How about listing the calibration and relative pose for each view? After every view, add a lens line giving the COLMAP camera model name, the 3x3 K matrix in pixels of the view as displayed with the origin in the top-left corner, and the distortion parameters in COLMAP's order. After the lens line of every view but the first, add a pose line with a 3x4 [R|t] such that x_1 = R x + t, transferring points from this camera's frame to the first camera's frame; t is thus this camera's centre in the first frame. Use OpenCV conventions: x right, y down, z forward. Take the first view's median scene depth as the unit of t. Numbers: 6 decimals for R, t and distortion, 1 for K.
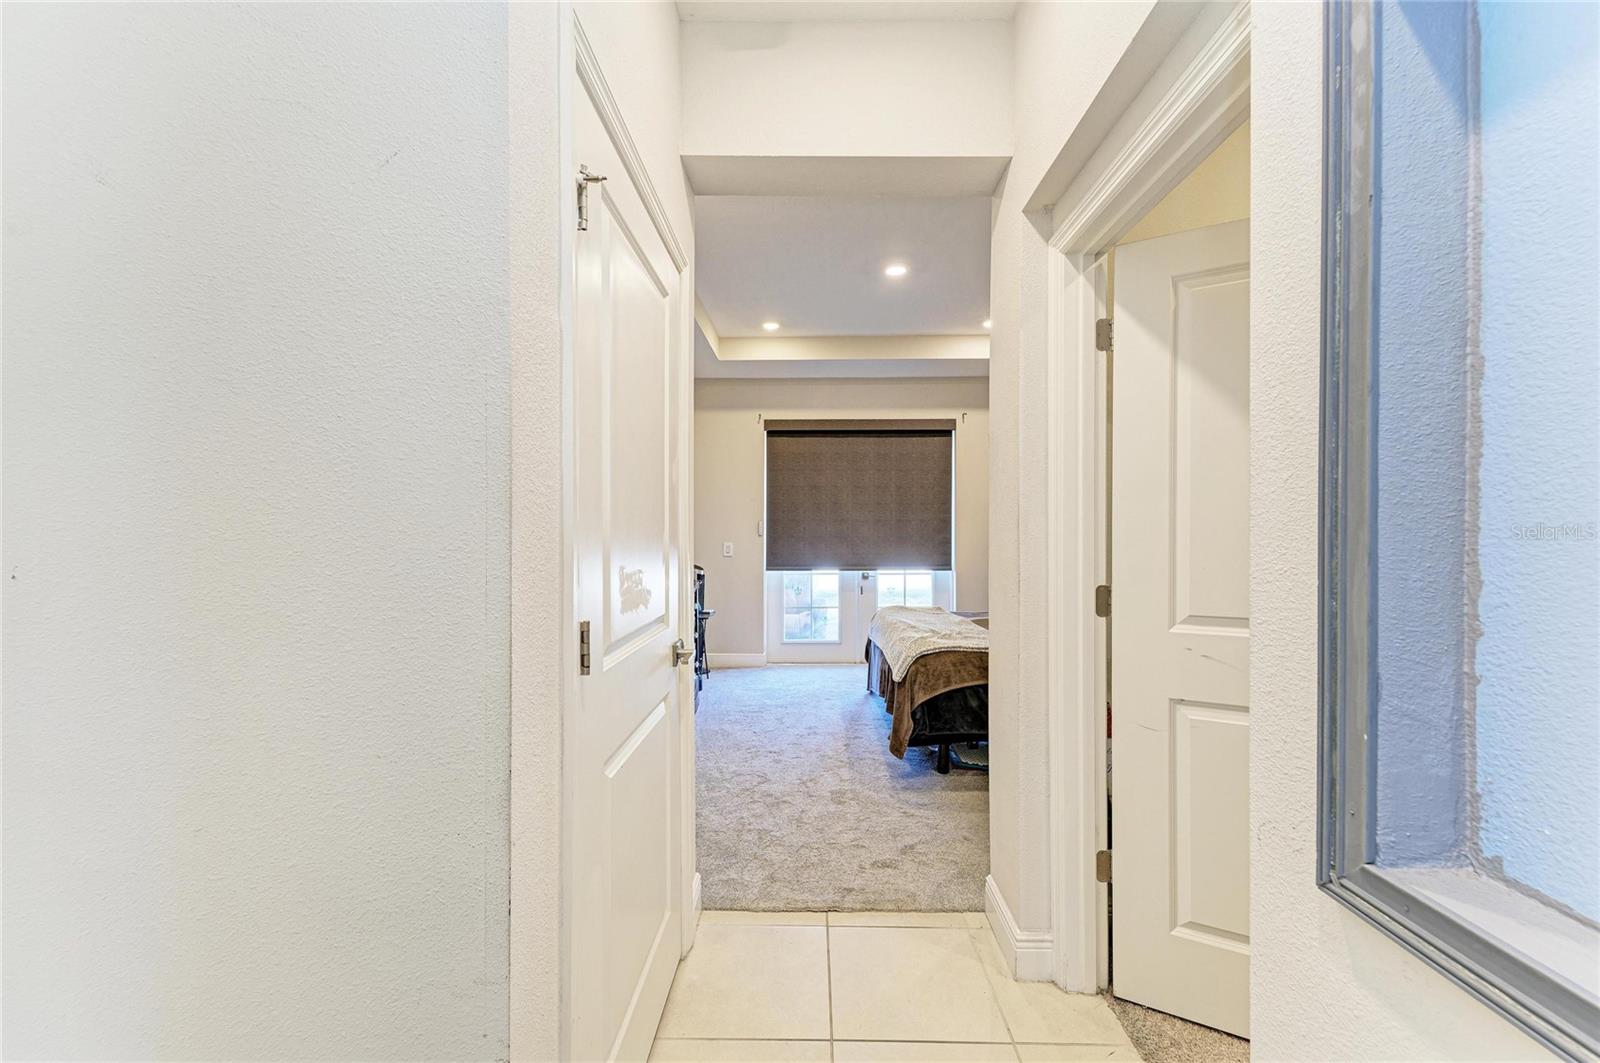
lens RADIAL K [[624.1, 0, 800.9], [0, 624.1, 536.7], [0, 0, 1]] dist [0.017744, -0.005113]
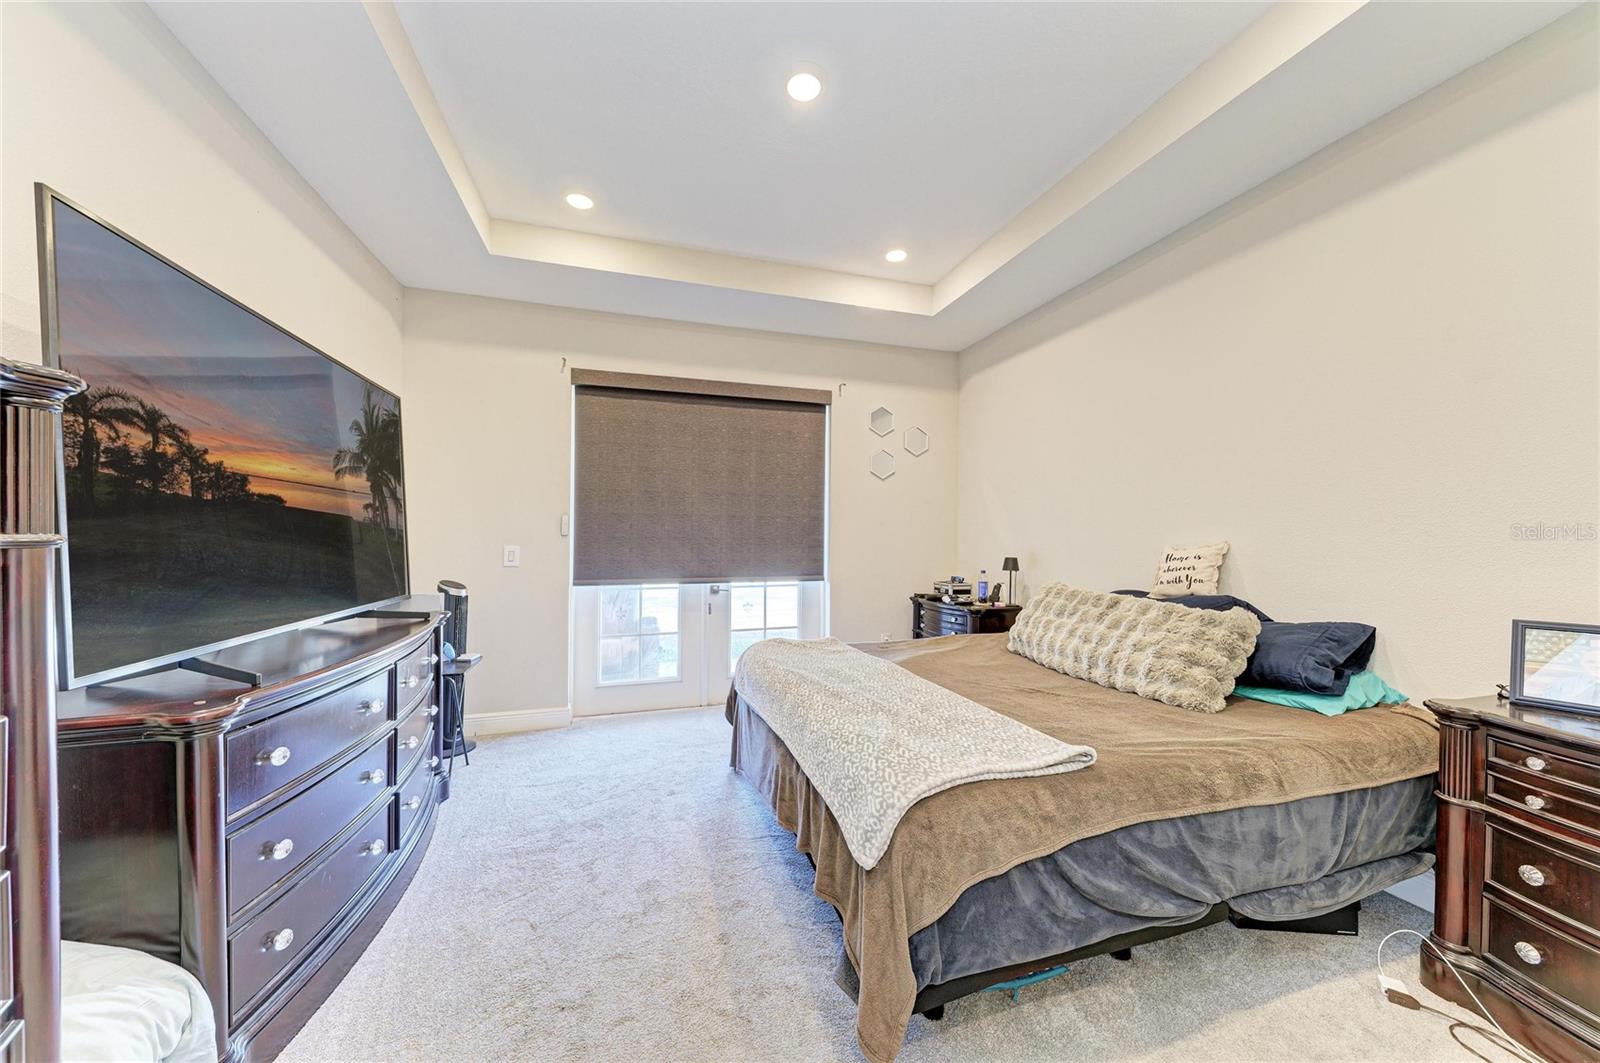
lens RADIAL K [[540.4, 0, 799.6], [0, 540.4, 535.4], [0, 0, 1]] dist [0.001841, 0.000047]
pose [[0.948482, 0.005995, 0.316775, -0.007042], [-0.004349, 0.999973, -0.005906, 0.000270], [-0.316802, 0.004224, 0.948482, 0.356116]]
